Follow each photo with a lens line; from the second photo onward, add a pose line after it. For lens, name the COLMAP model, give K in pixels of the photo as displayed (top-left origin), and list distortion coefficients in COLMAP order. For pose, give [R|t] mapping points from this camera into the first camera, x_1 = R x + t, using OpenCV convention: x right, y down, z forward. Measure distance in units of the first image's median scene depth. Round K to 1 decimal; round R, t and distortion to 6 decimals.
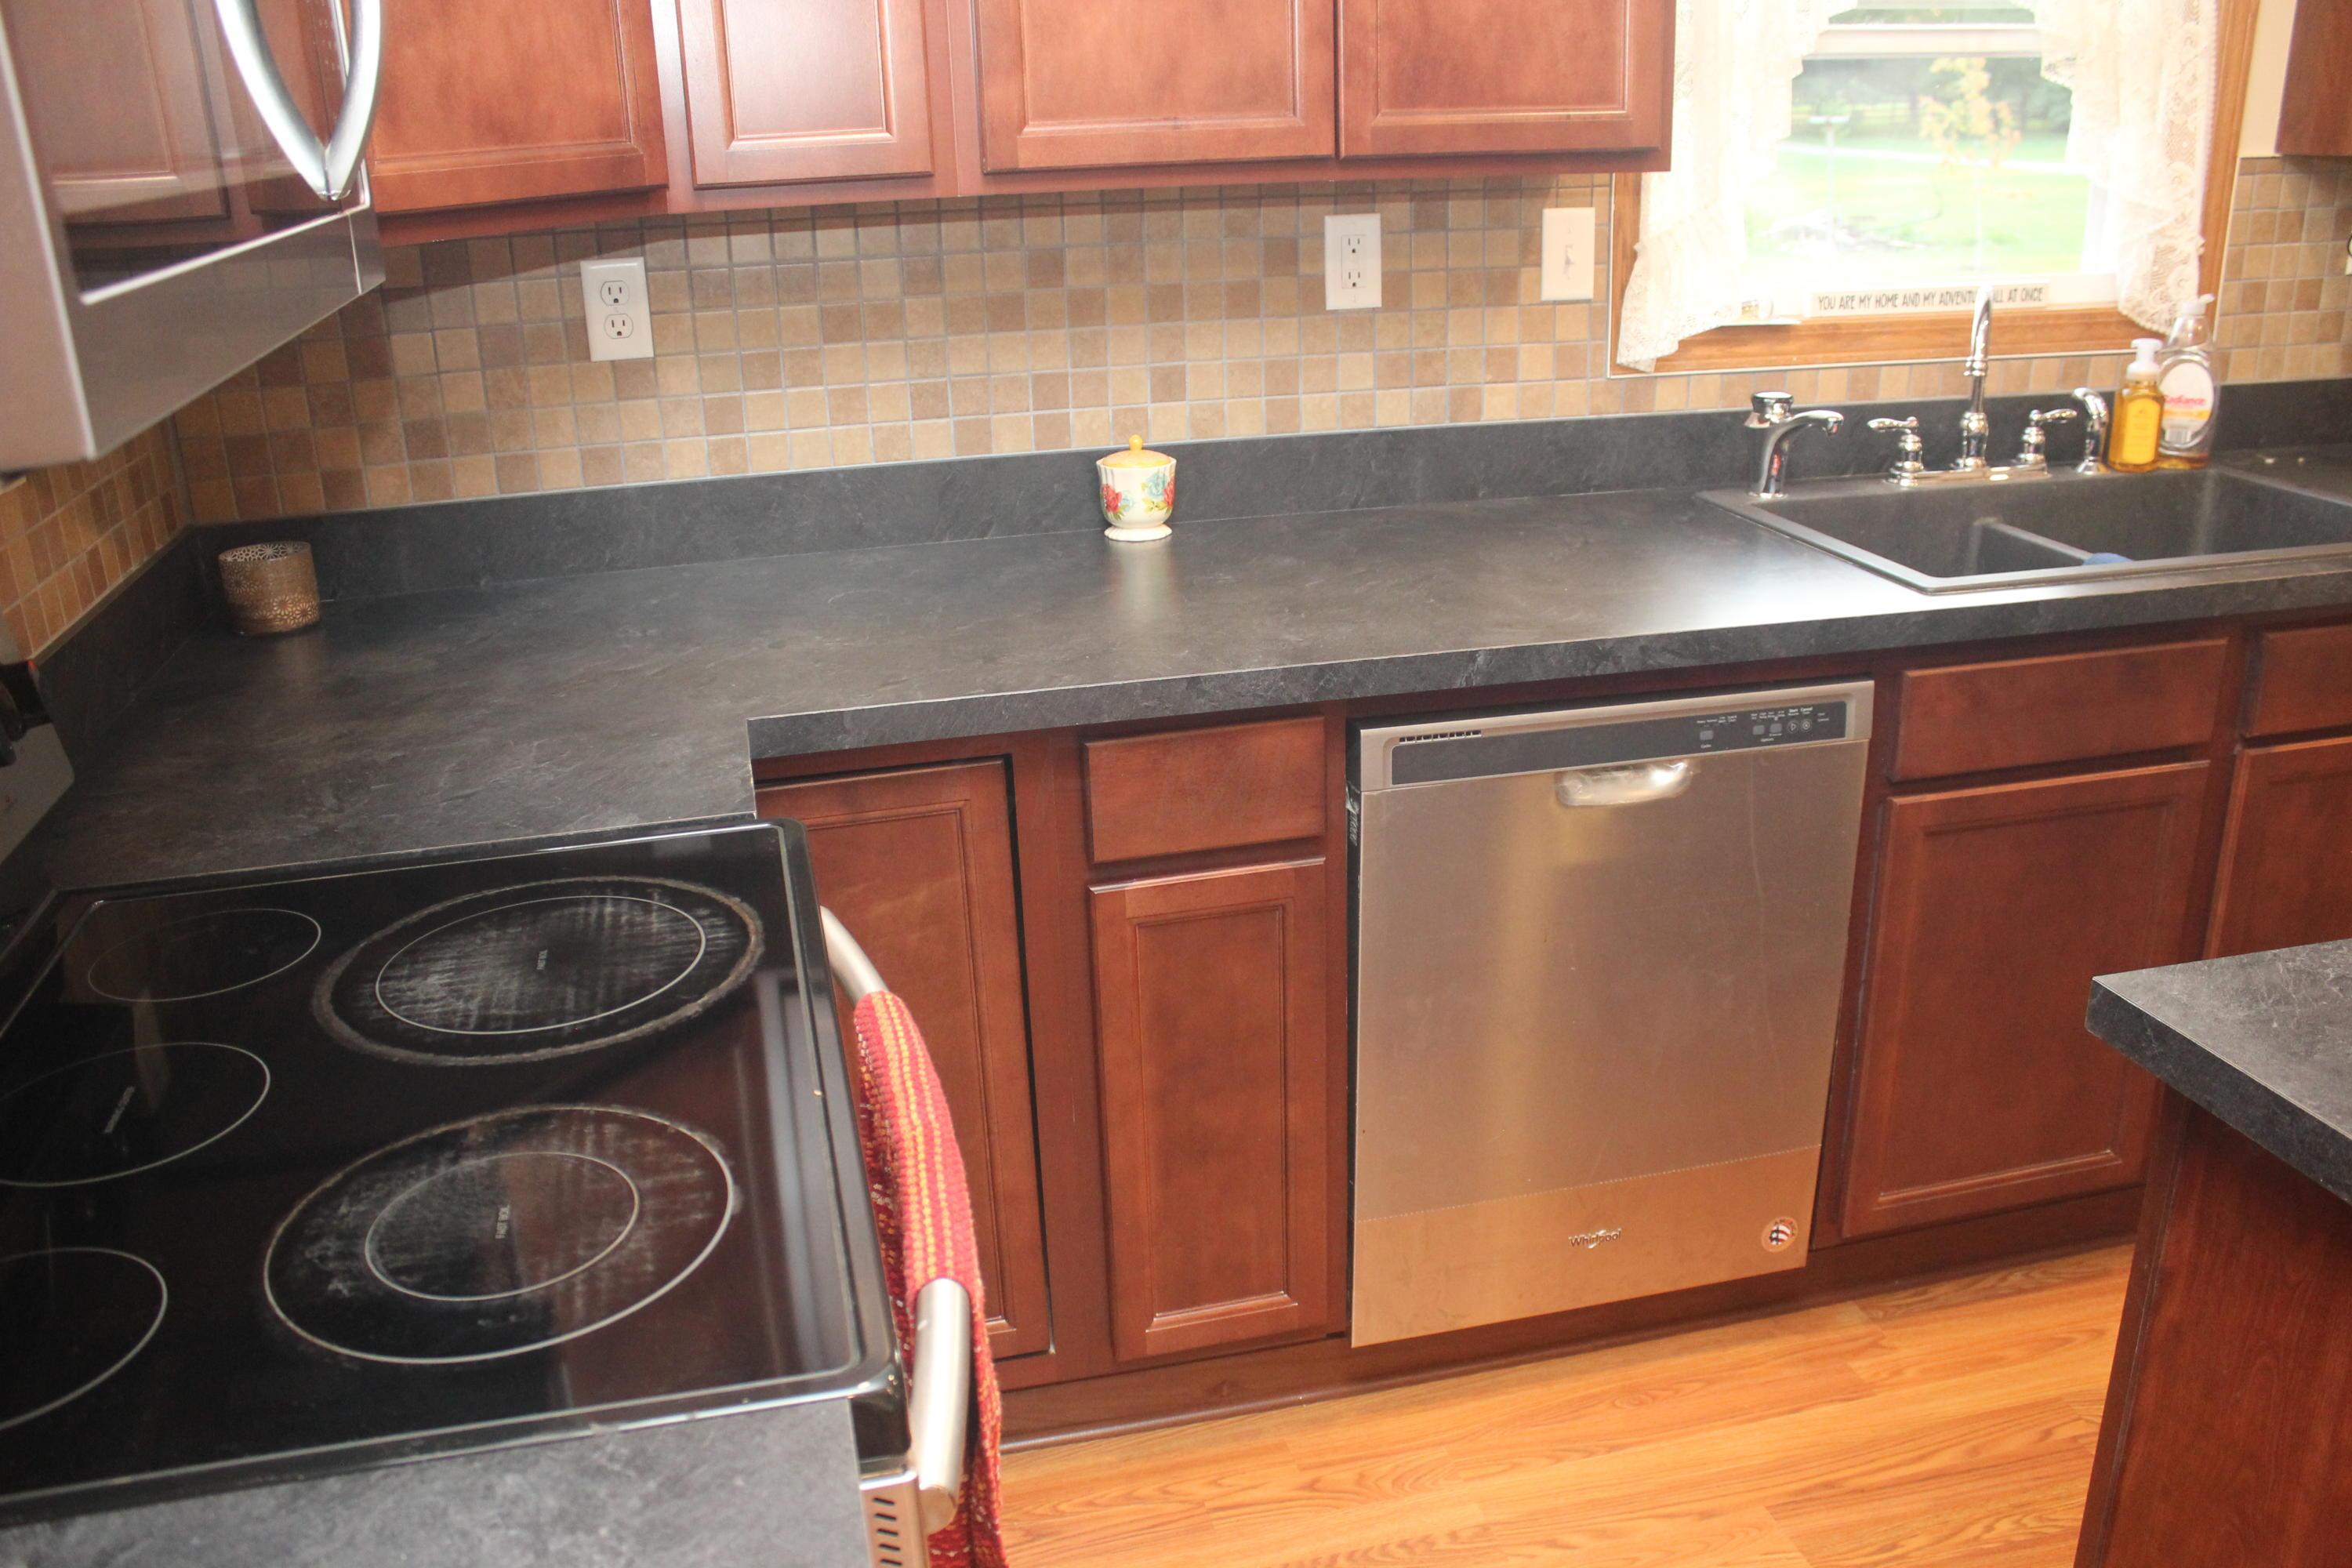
lens RADIAL K [[1941.7, 0, 1187.3], [0, 1941.7, 816.0], [0, 0, 1]] dist [-0.170535, 0.150563]
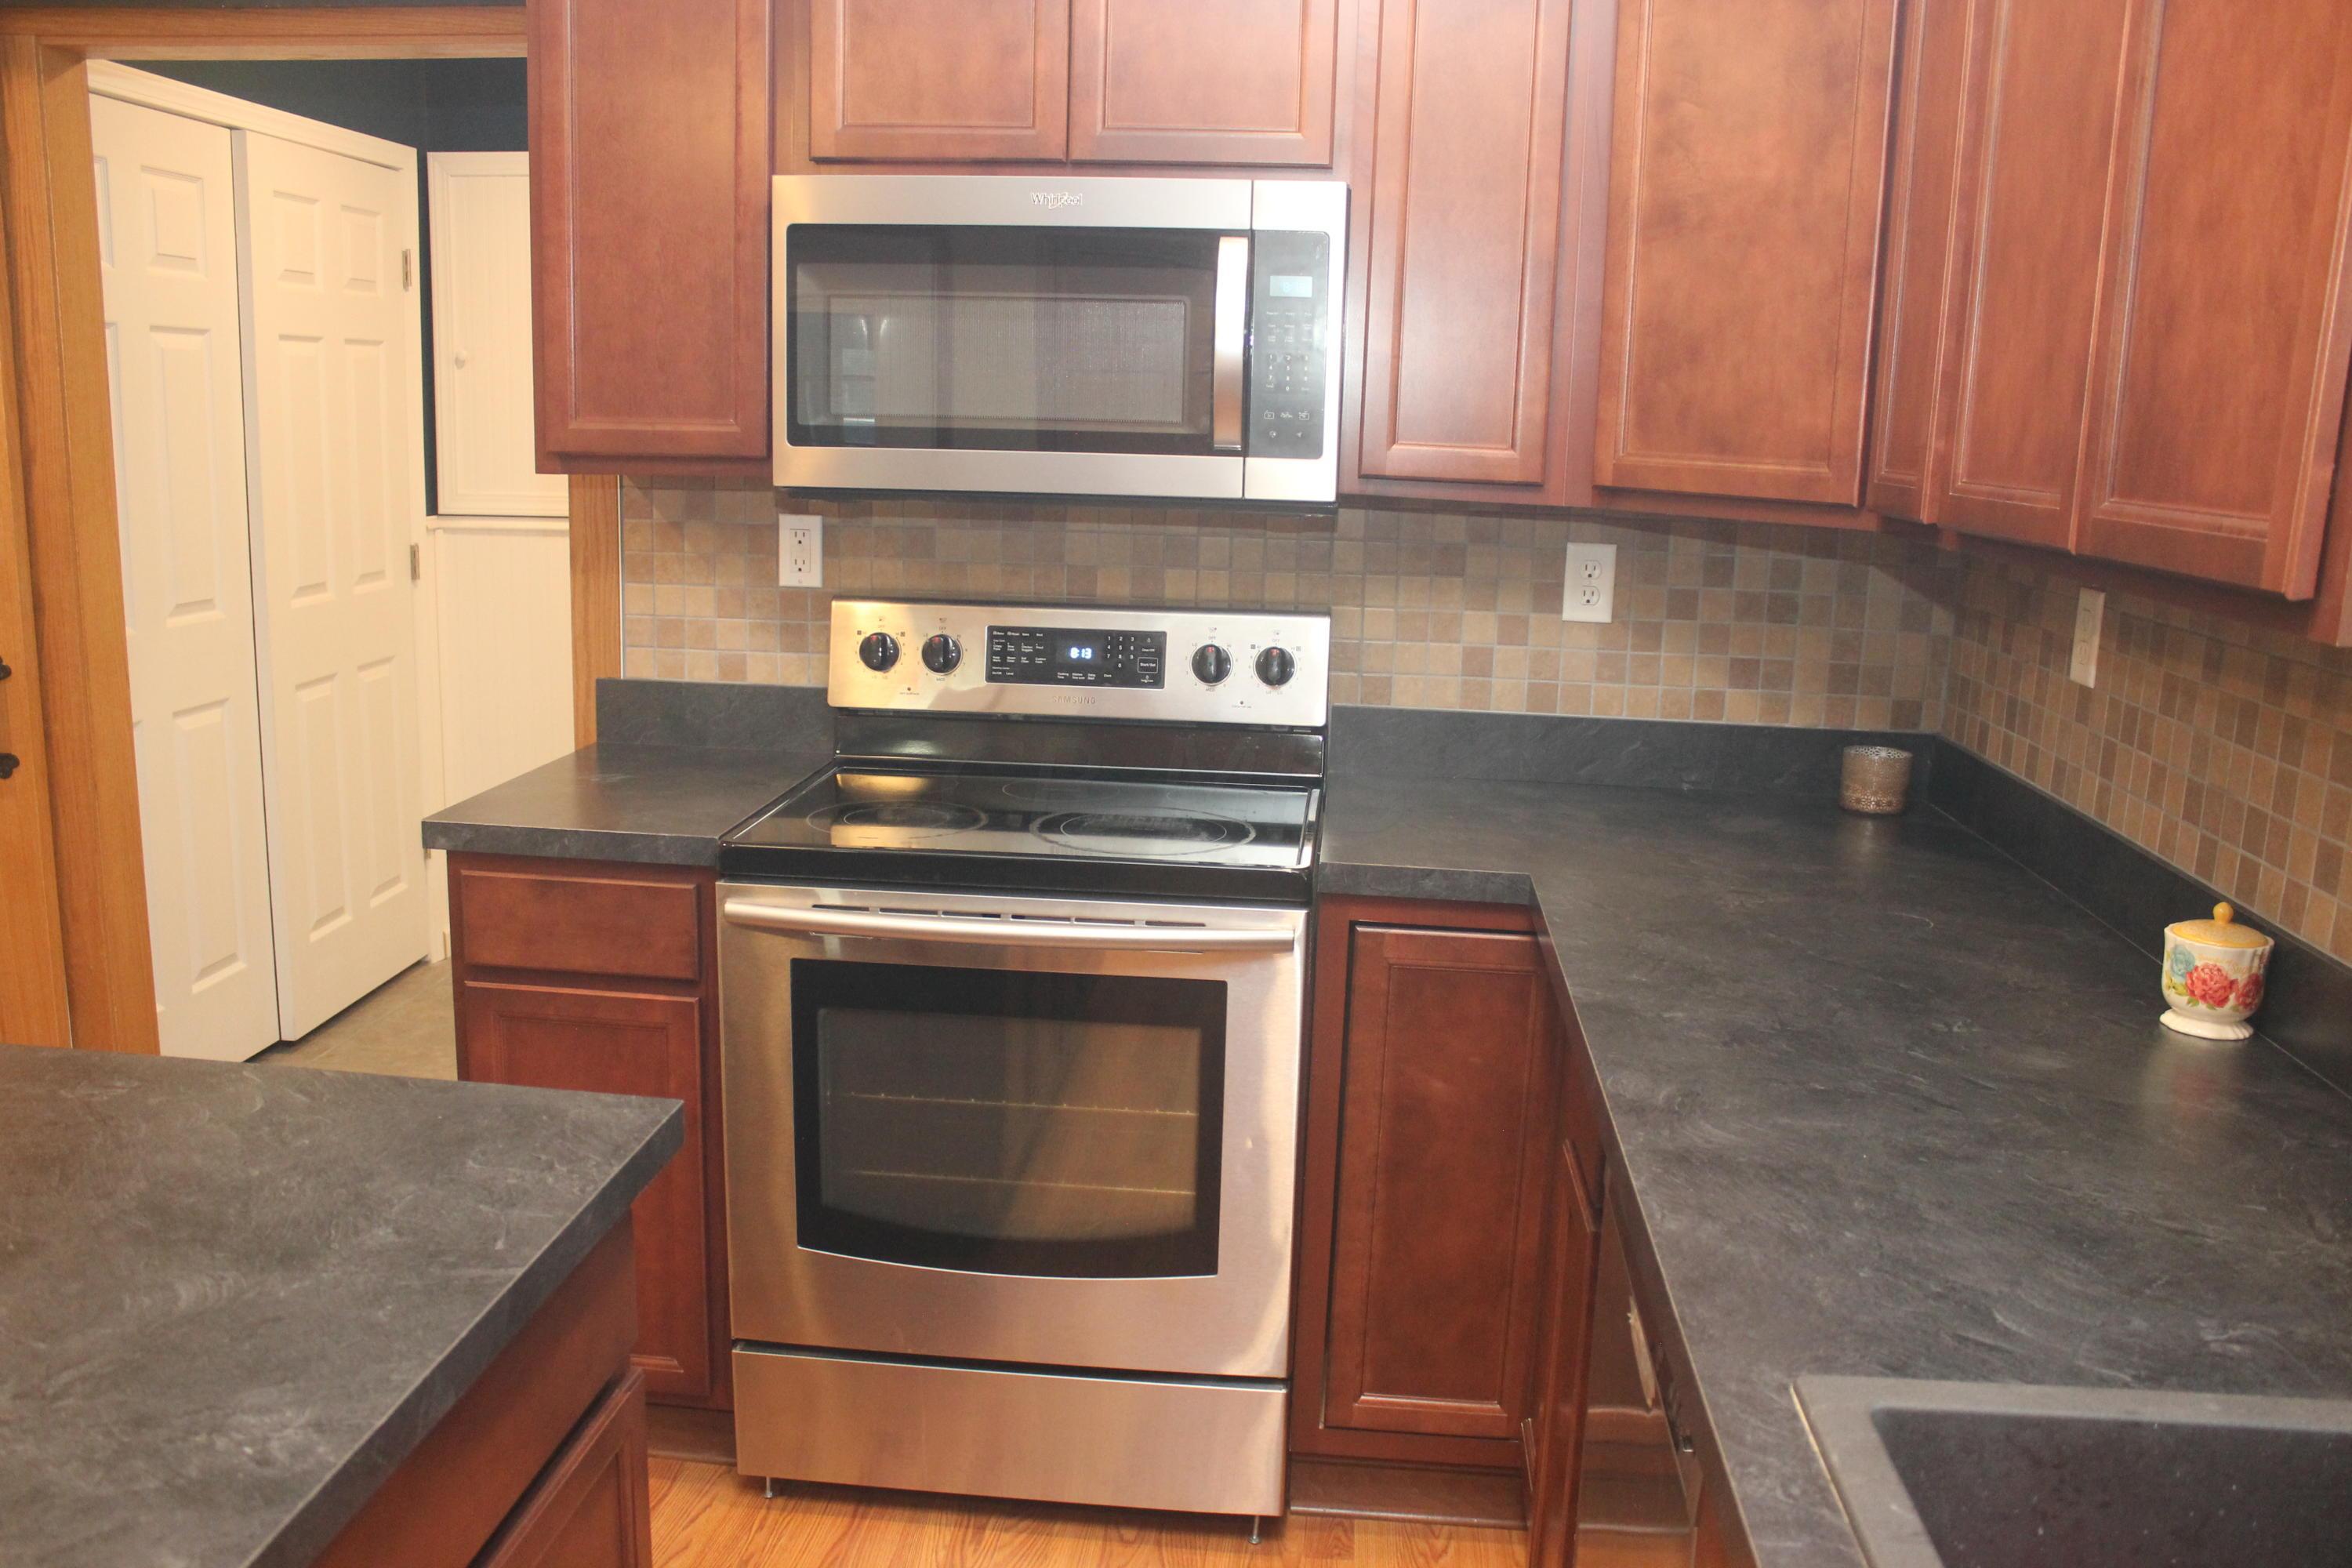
lens RADIAL K [[1941.7, 0, 1187.3], [0, 1941.7, 816.0], [0, 0, 1]] dist [-0.170535, 0.150563]
pose [[-0.326120, 0.211260, -0.921420, 0.655676], [-0.359370, 0.873825, 0.327540, -0.268407], [0.874356, 0.437948, -0.209051, 0.646030]]
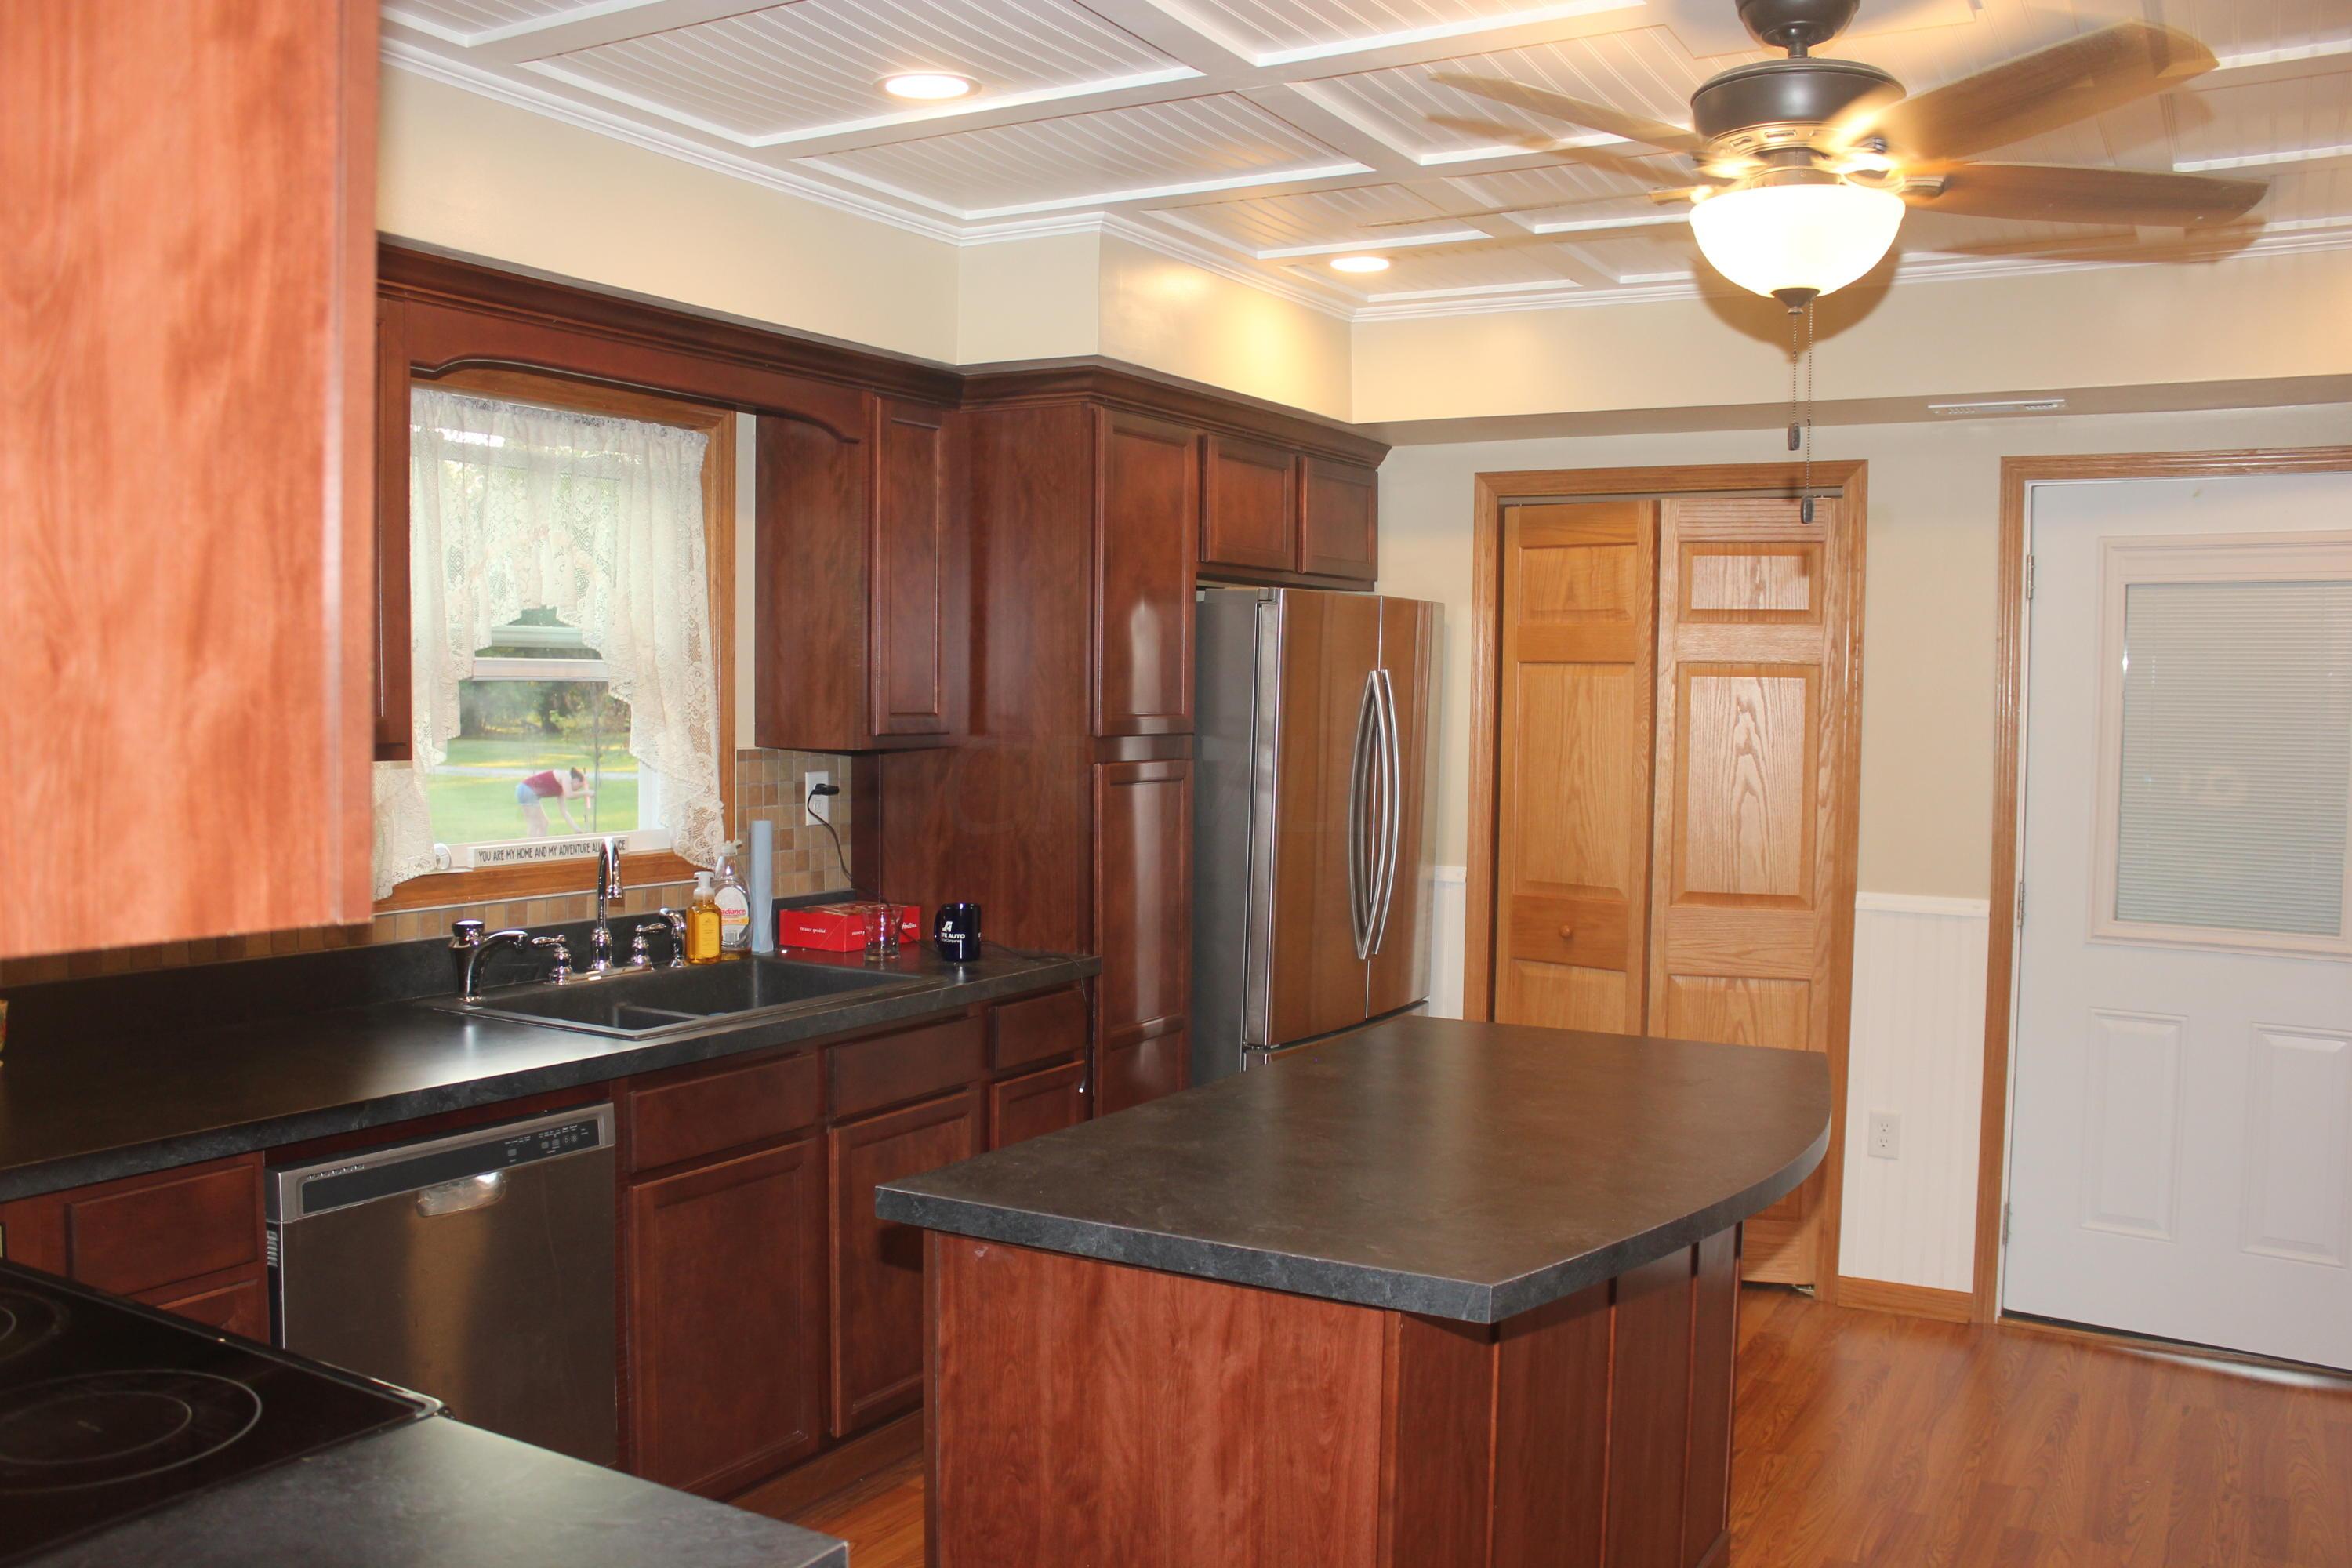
lens RADIAL K [[1941.7, 0, 1187.3], [0, 1941.7, 816.0], [0, 0, 1]] dist [-0.170535, 0.150563]
pose [[0.689335, -0.005504, 0.724422, -0.299177], [0.225938, 0.951728, -0.207764, 0.094581], [-0.688309, 0.306893, 0.657303, -0.237978]]
